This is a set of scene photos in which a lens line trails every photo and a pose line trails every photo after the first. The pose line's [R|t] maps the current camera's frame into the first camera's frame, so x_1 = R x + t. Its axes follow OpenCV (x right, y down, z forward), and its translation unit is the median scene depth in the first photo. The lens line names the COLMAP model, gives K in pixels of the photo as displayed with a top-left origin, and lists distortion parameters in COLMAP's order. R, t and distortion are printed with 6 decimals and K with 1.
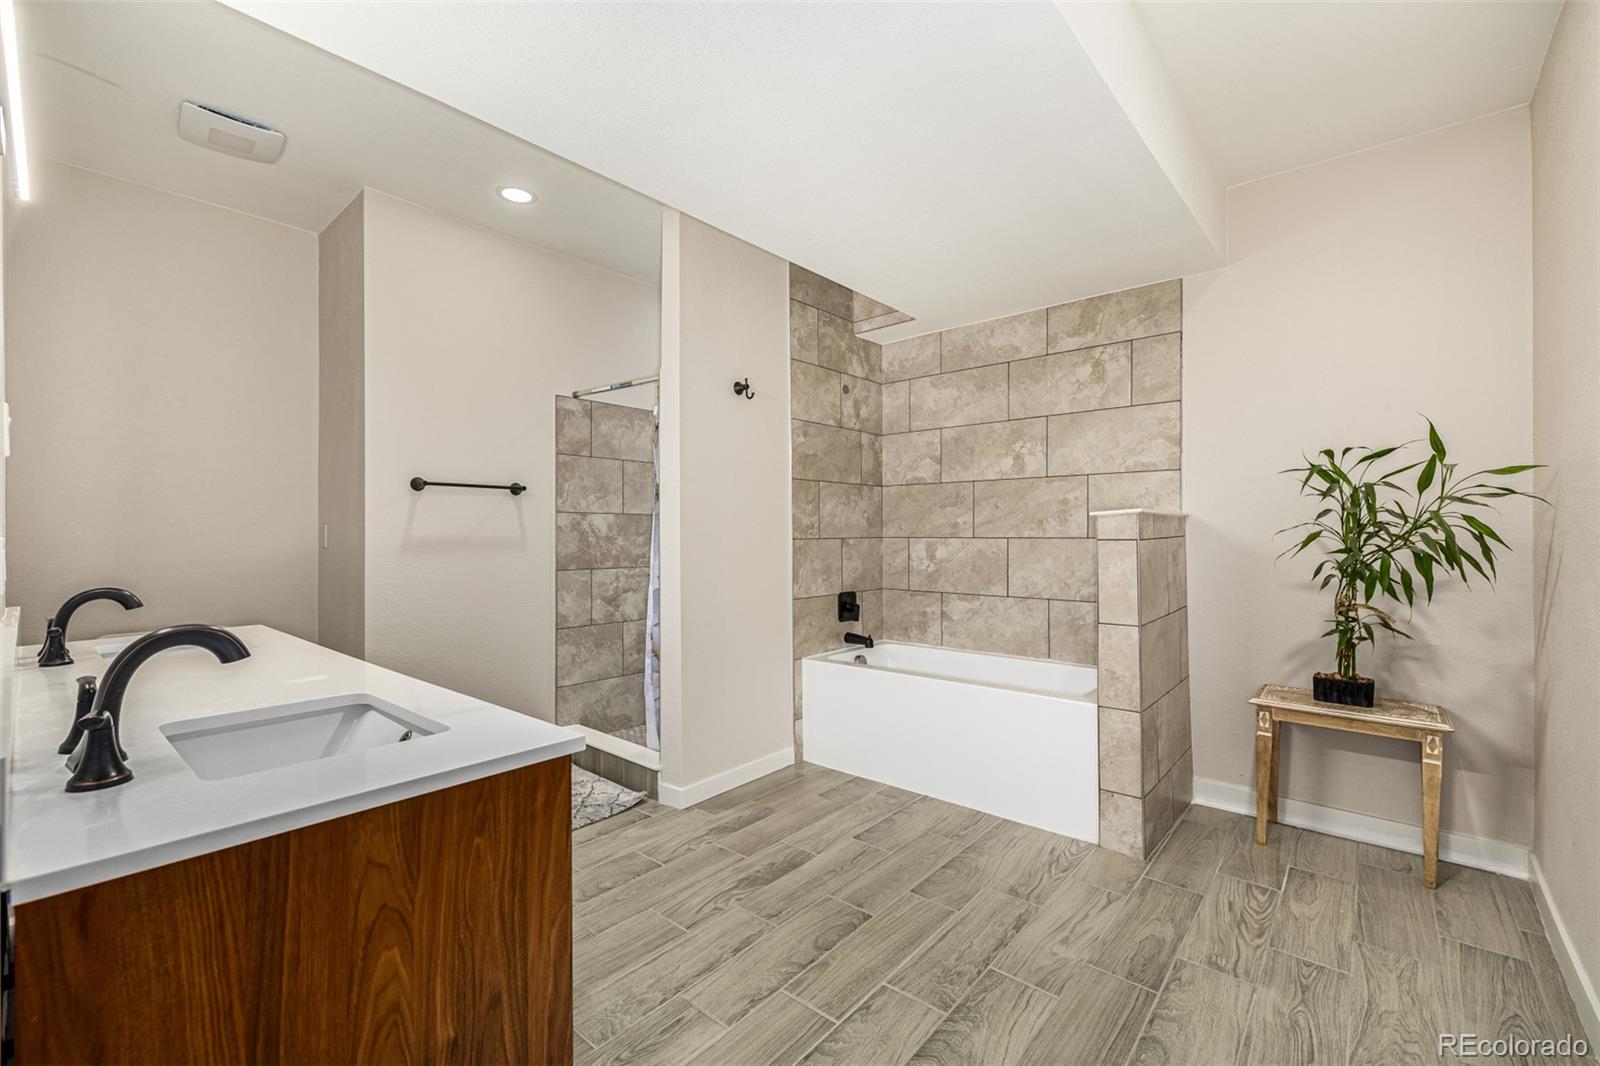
lens RADIAL K [[679.1, 0, 801.5], [0, 679.1, 532.7], [0, 0, 1]] dist [-0.000468, 0.000555]
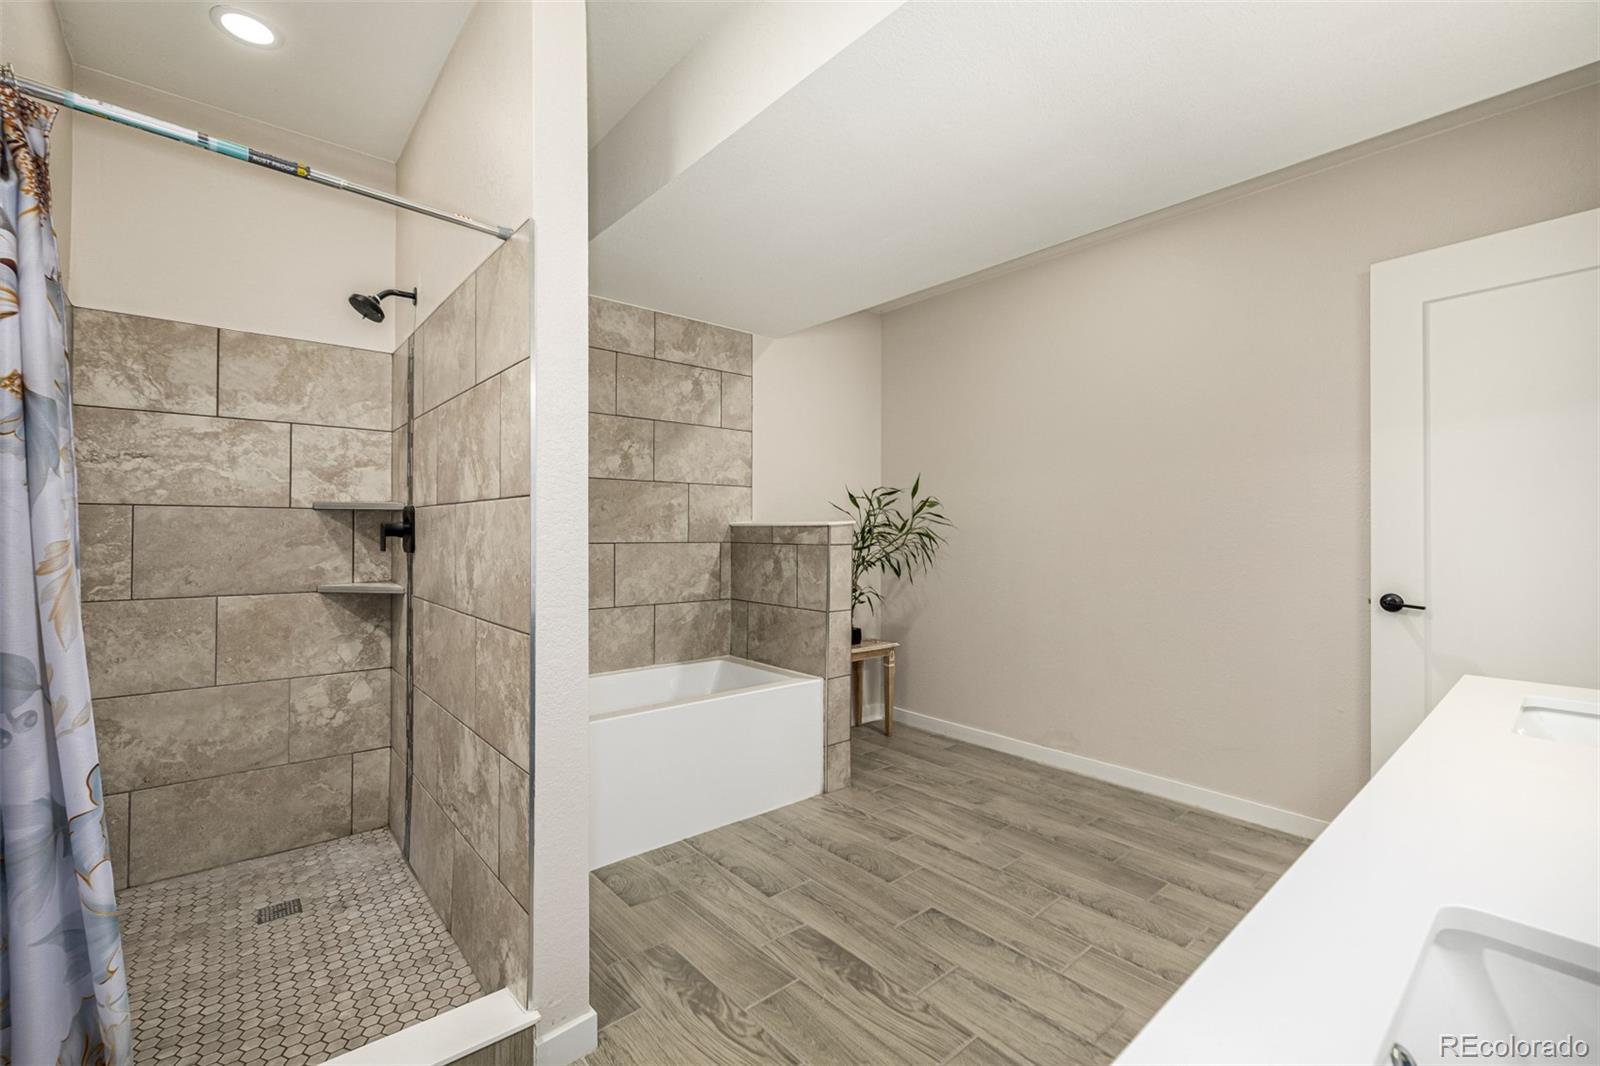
lens RADIAL K [[679.1, 0, 810.0], [0, 679.1, 526.3], [0, 0, 1]] dist [-0.000468, 0.000555]
pose [[0.146274, 0.011591, 0.989176, -0.699887], [-0.004872, 0.999928, -0.010997, -0.007880], [-0.989232, -0.003211, 0.146320, 0.751841]]
